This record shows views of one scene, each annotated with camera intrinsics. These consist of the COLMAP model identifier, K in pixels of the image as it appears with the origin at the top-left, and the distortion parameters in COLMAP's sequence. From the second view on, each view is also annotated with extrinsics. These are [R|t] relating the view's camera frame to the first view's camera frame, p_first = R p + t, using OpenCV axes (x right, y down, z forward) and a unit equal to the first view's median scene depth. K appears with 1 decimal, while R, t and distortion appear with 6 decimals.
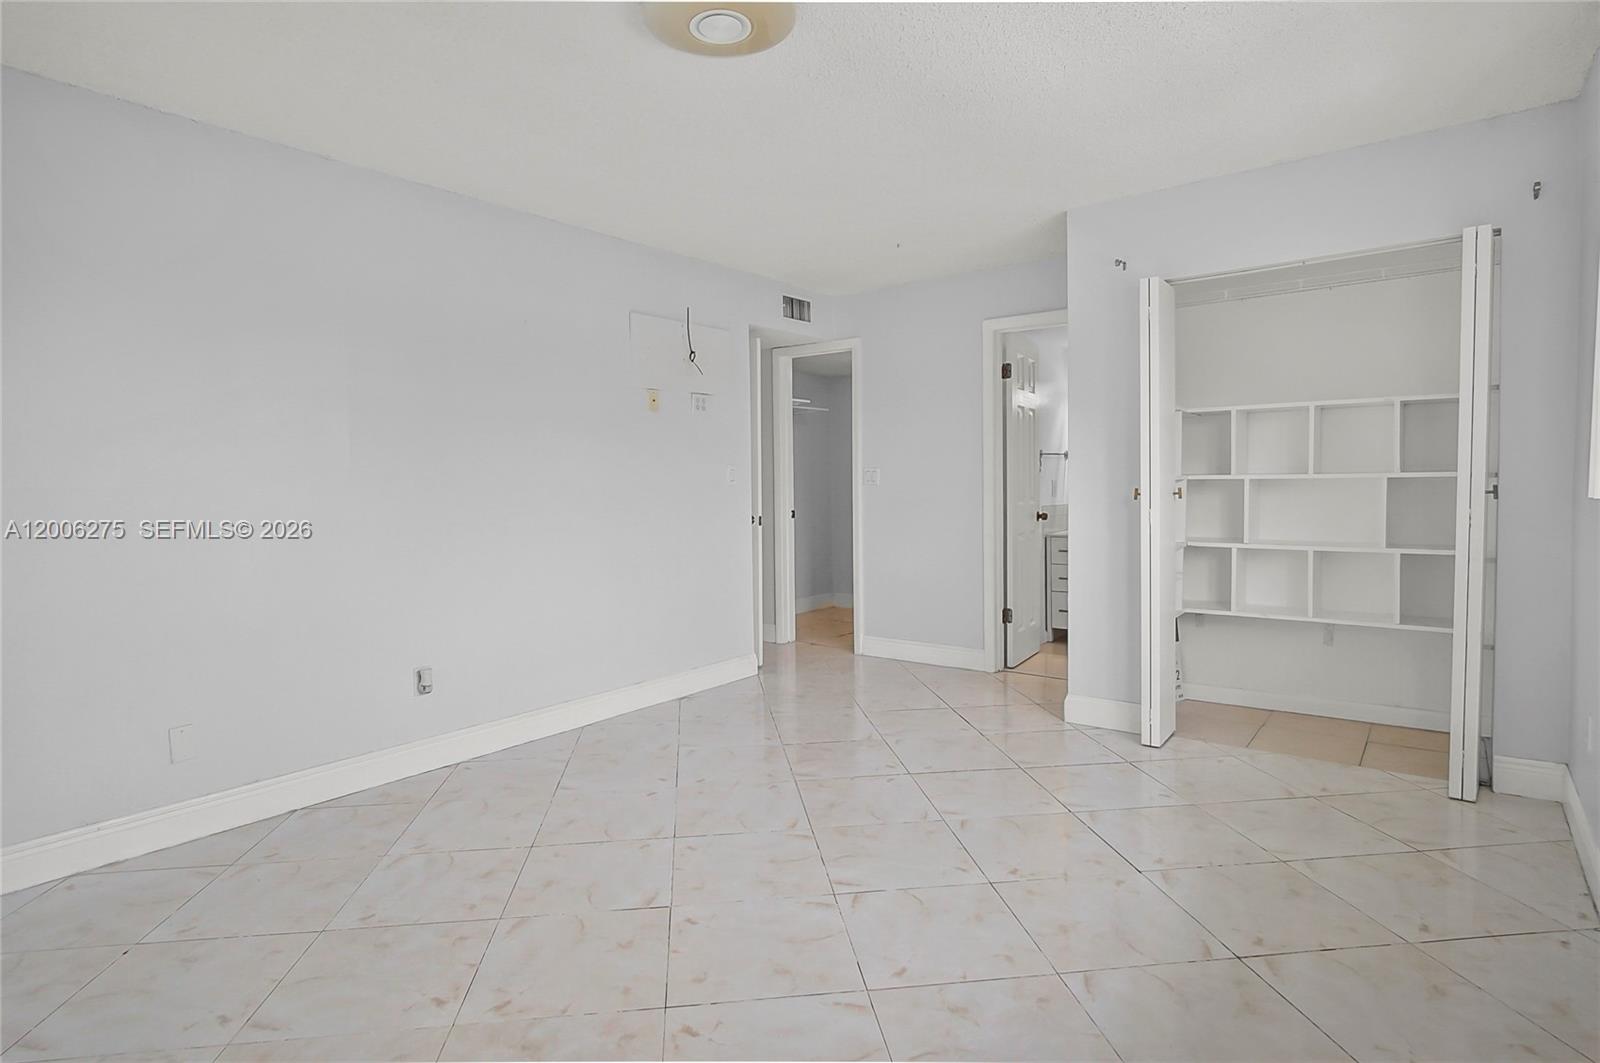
lens RADIAL K [[857.1, 0, 791.8], [0, 857.1, 480.0], [0, 0, 1]] dist [-0.007193, 0.001159]
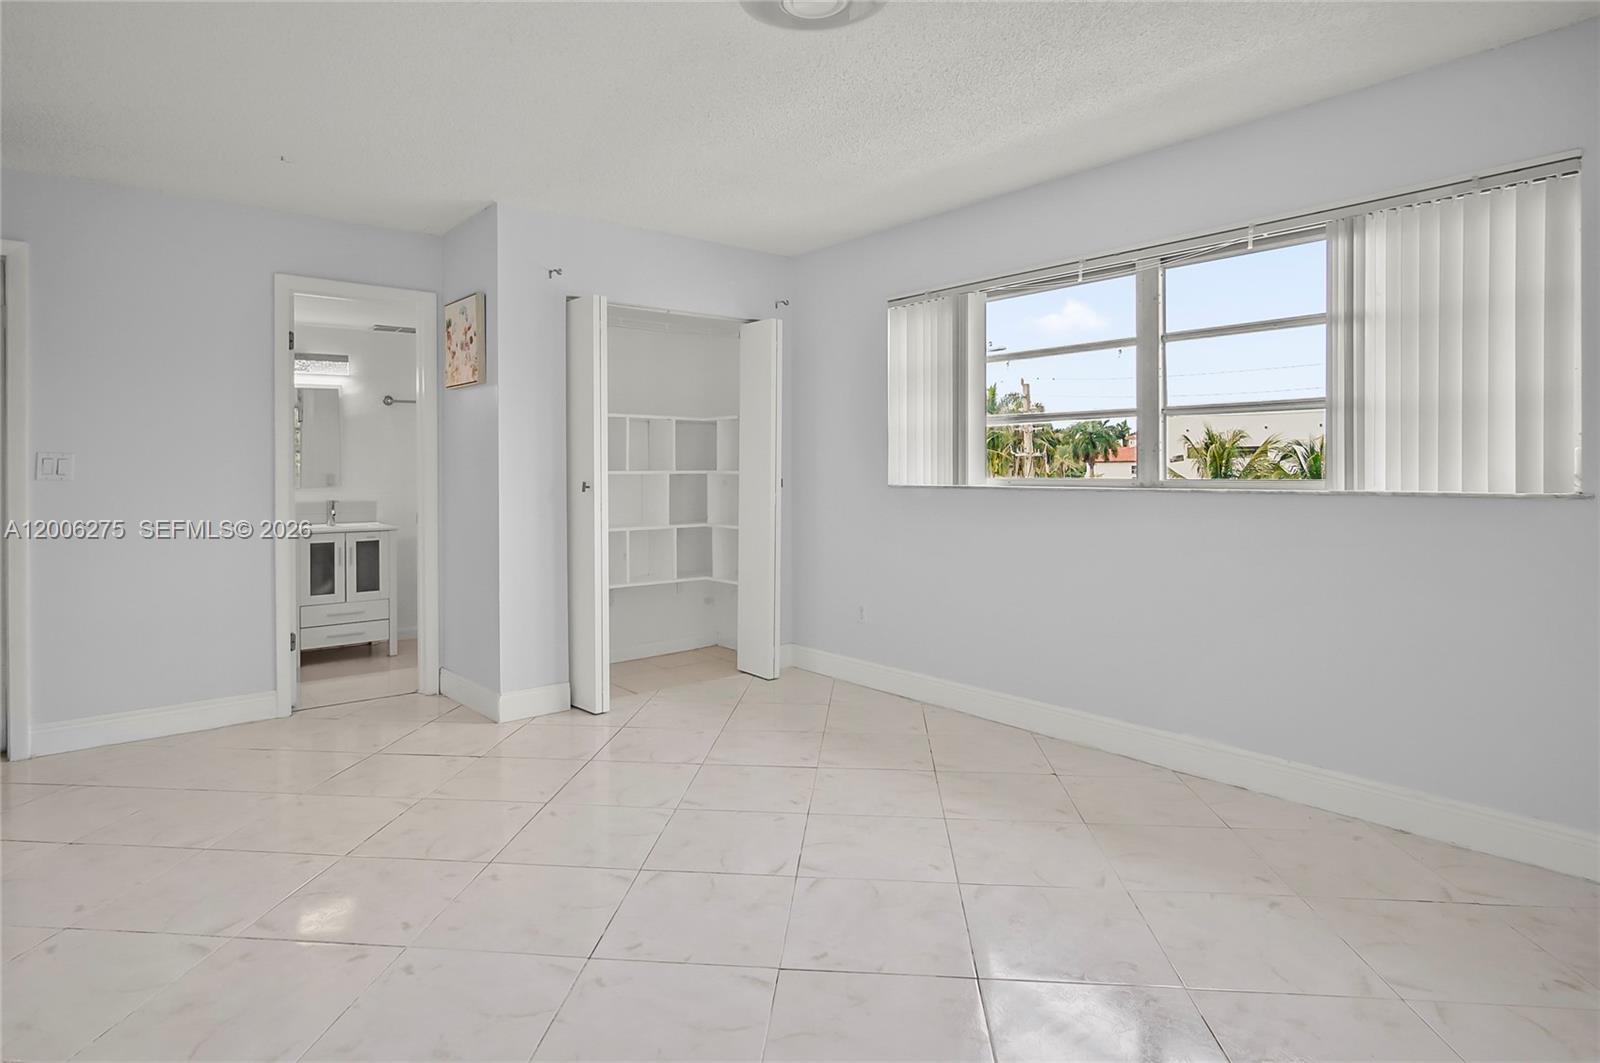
lens RADIAL K [[862.2, 0, 795.4], [0, 862.2, 461.1], [0, 0, 1]] dist [-0.008495, -0.000769]
pose [[0.202327, 0.021068, 0.979091, -0.646527], [-0.003892, 0.999778, -0.020709, 0.003898], [-0.979310, 0.000379, 0.202364, 0.525298]]
